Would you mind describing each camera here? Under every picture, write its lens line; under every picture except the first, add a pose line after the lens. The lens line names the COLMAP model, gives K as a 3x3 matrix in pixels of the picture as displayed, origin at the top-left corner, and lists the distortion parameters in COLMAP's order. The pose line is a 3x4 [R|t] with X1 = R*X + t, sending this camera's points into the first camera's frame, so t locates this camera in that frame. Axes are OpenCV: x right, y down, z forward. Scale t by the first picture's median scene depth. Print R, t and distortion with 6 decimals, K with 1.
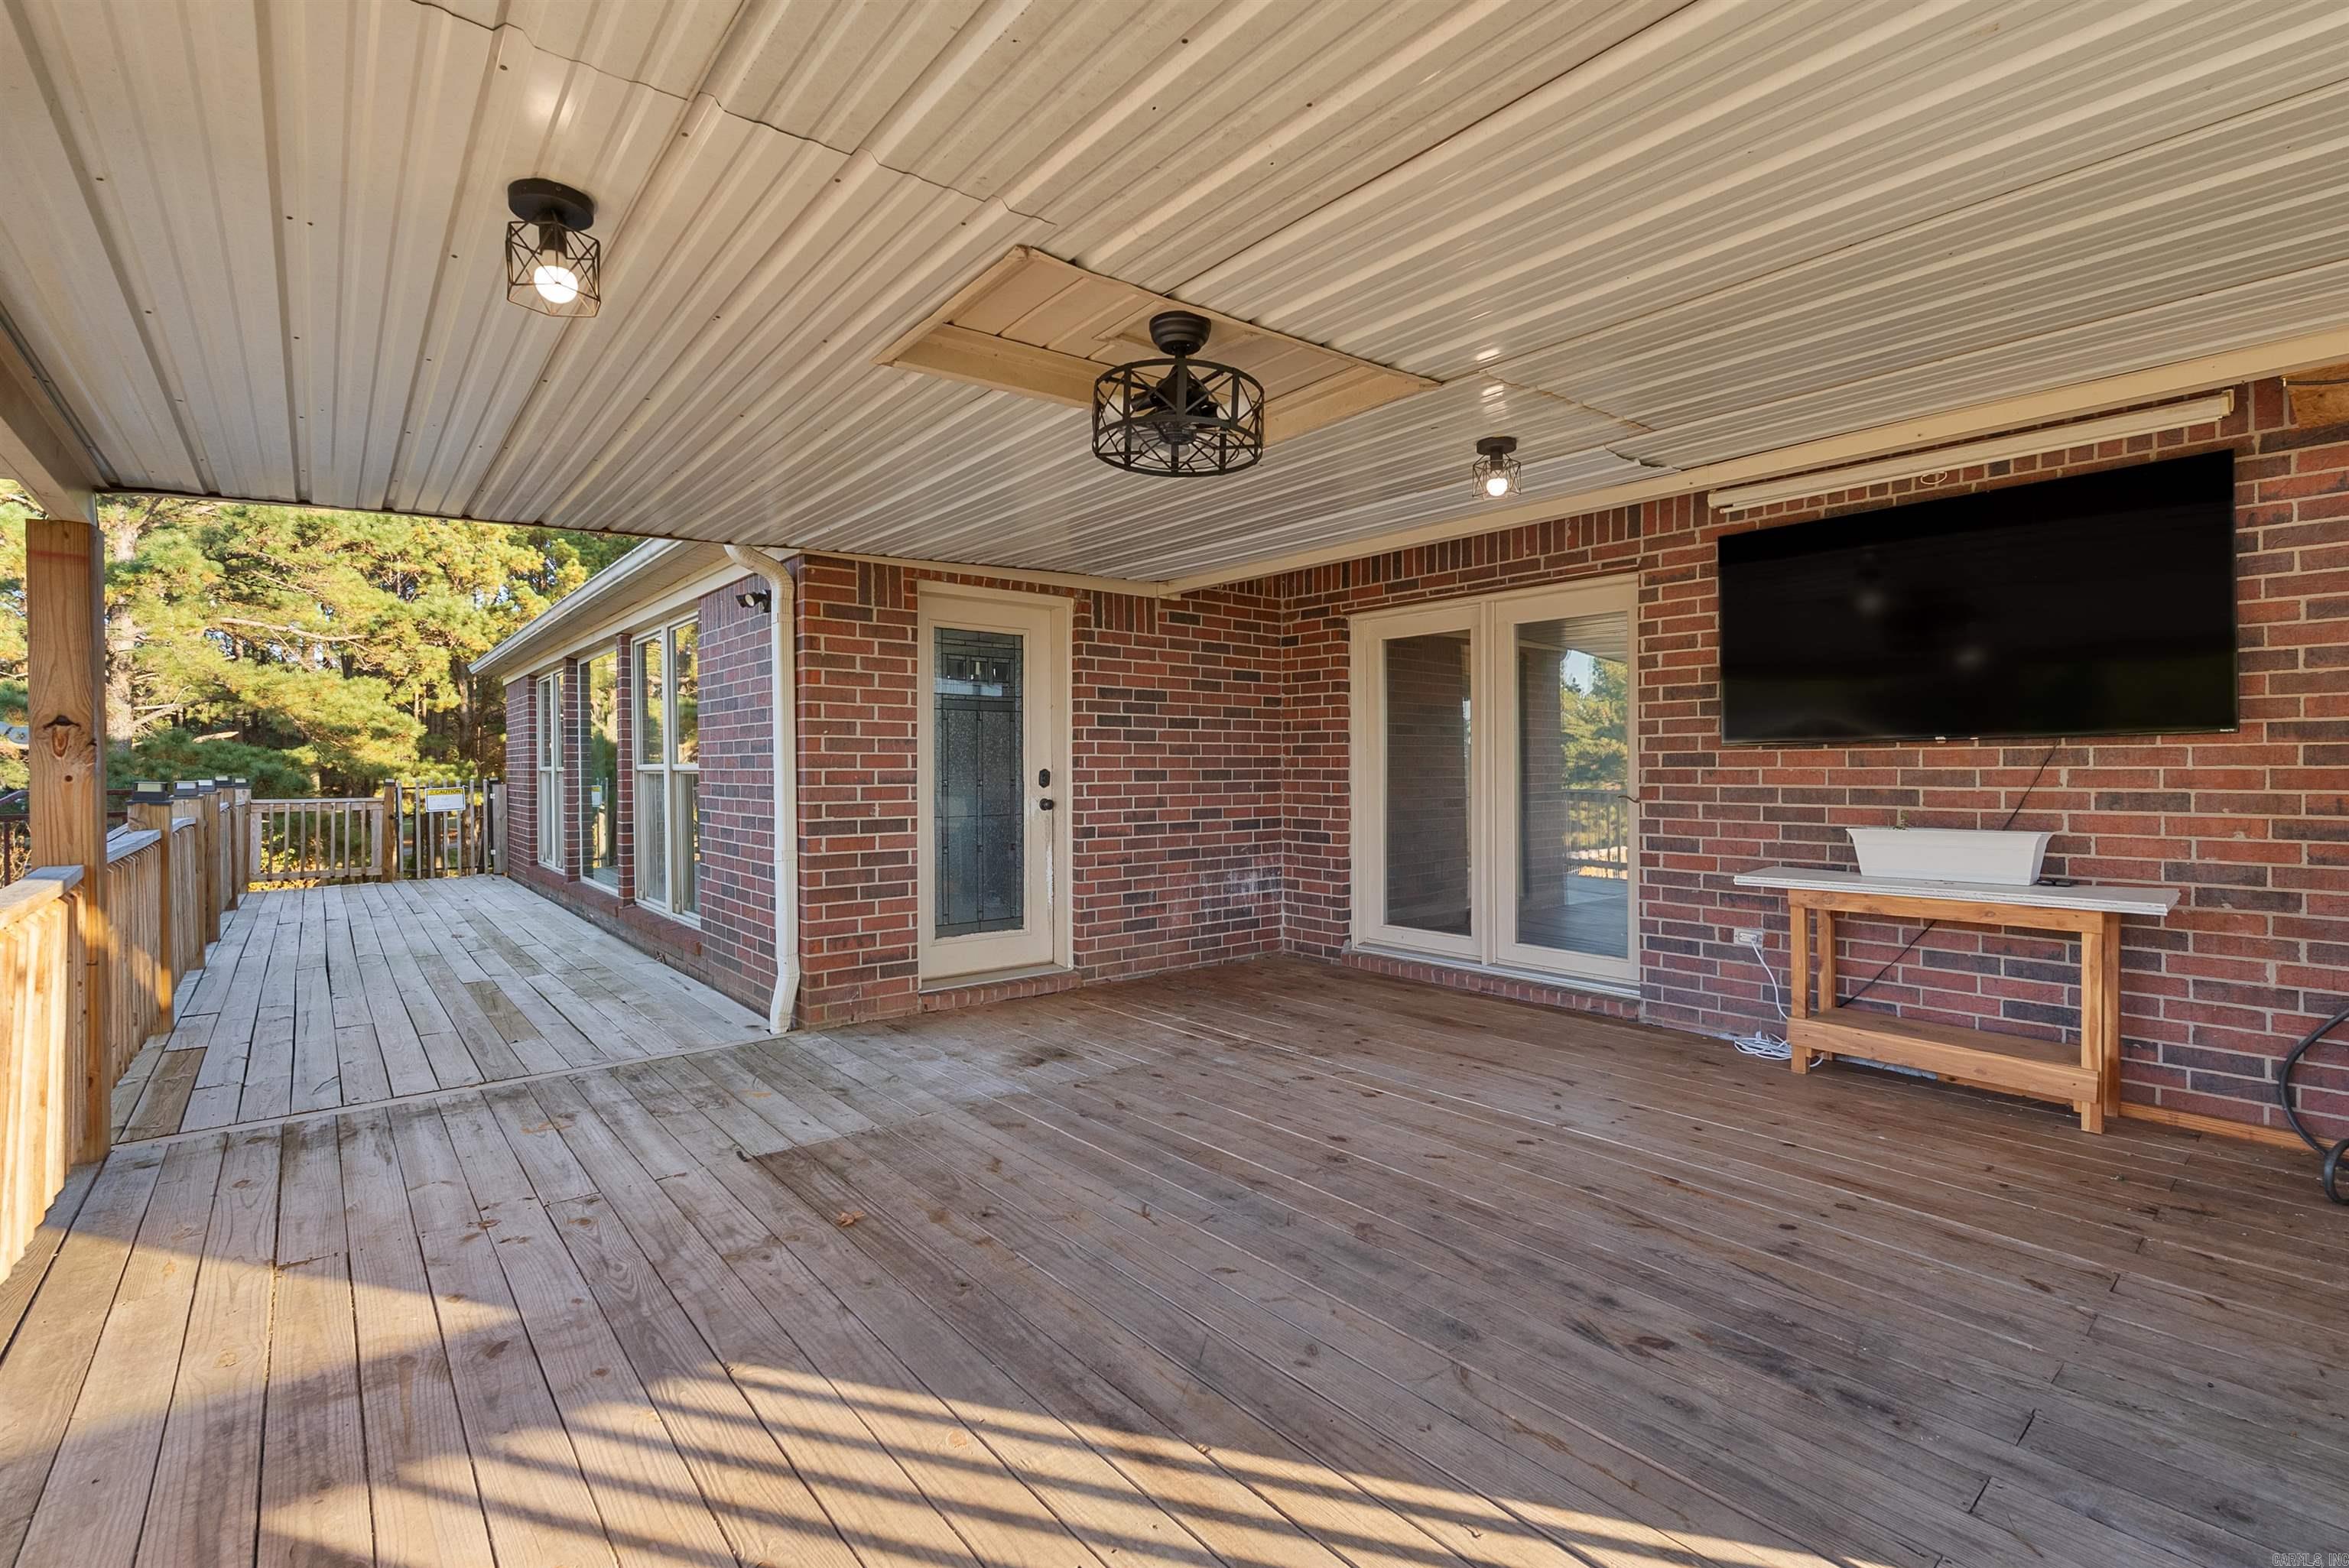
lens RADIAL K [[1054.3, 0, 1174.5], [0, 1054.3, 784.0], [0, 0, 1]] dist [-0.005424, -0.000010]
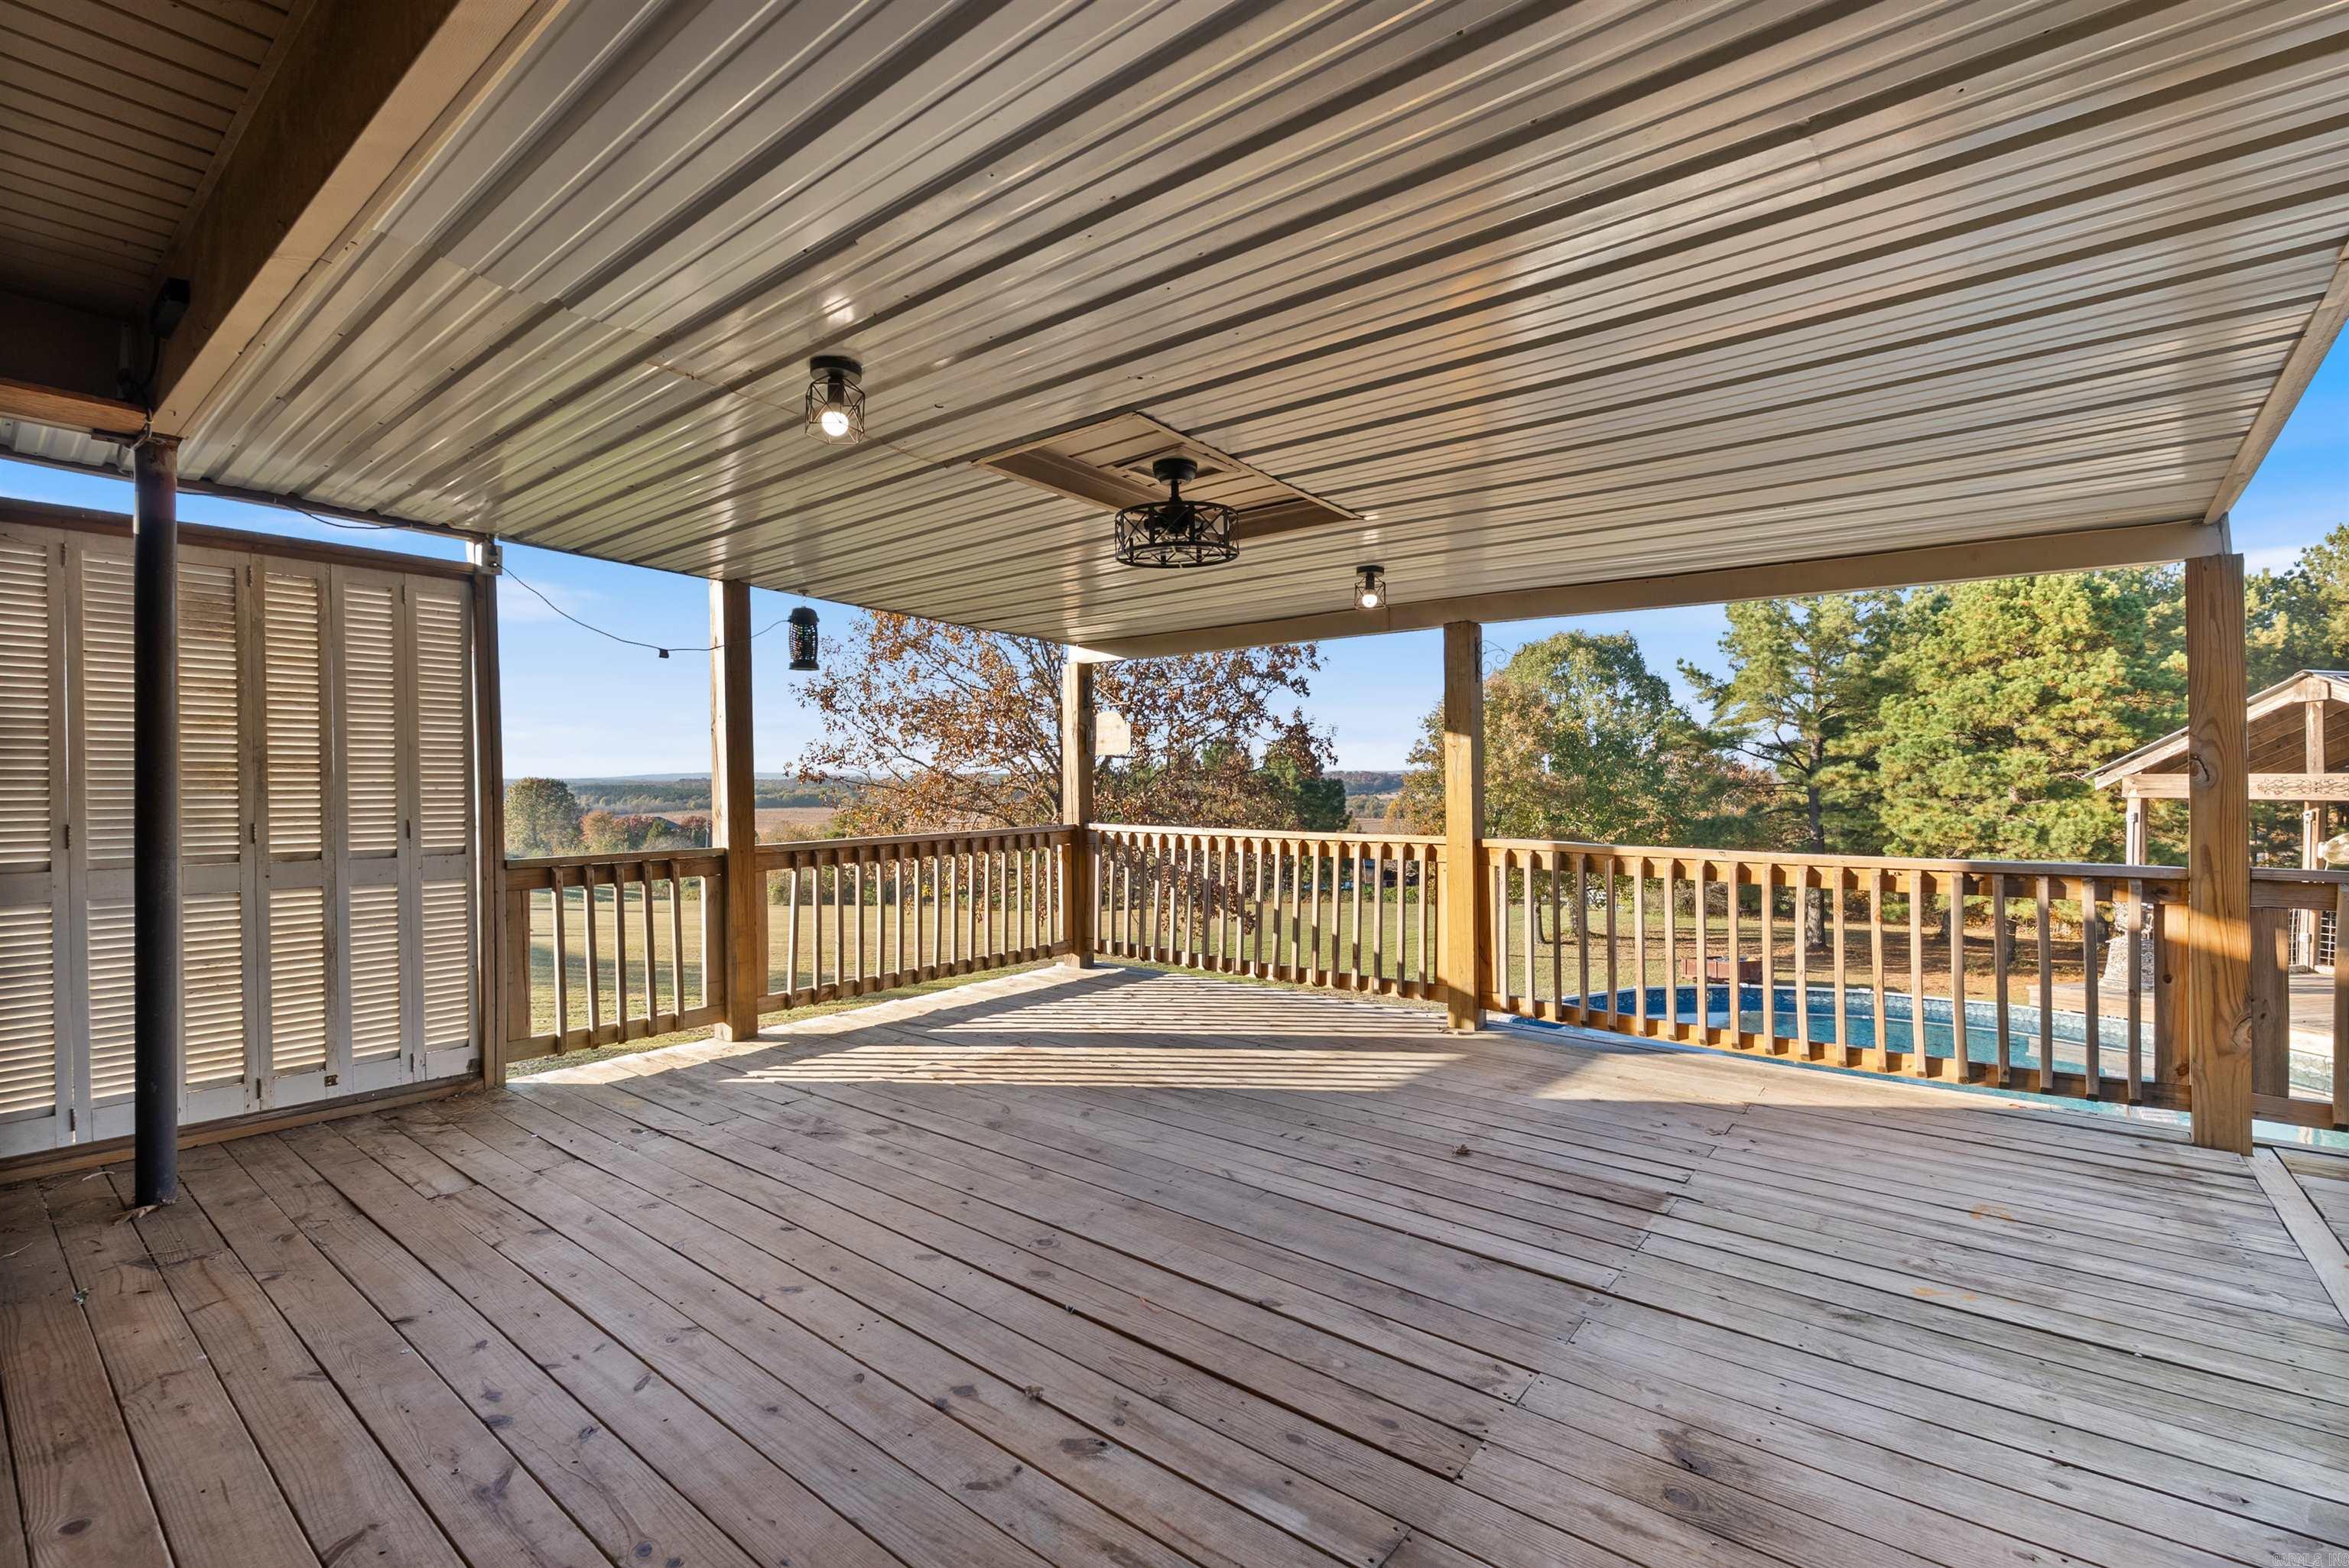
lens RADIAL K [[1031.4, 0, 1178.5], [0, 1031.4, 781.7], [0, 0, 1]] dist [-0.002097, -0.000866]
pose [[-0.979064, 0.002033, -0.203542, 0.217544], [-0.001945, 0.999811, 0.019344, -0.033629], [0.203543, 0.019335, -0.978875, 1.798527]]
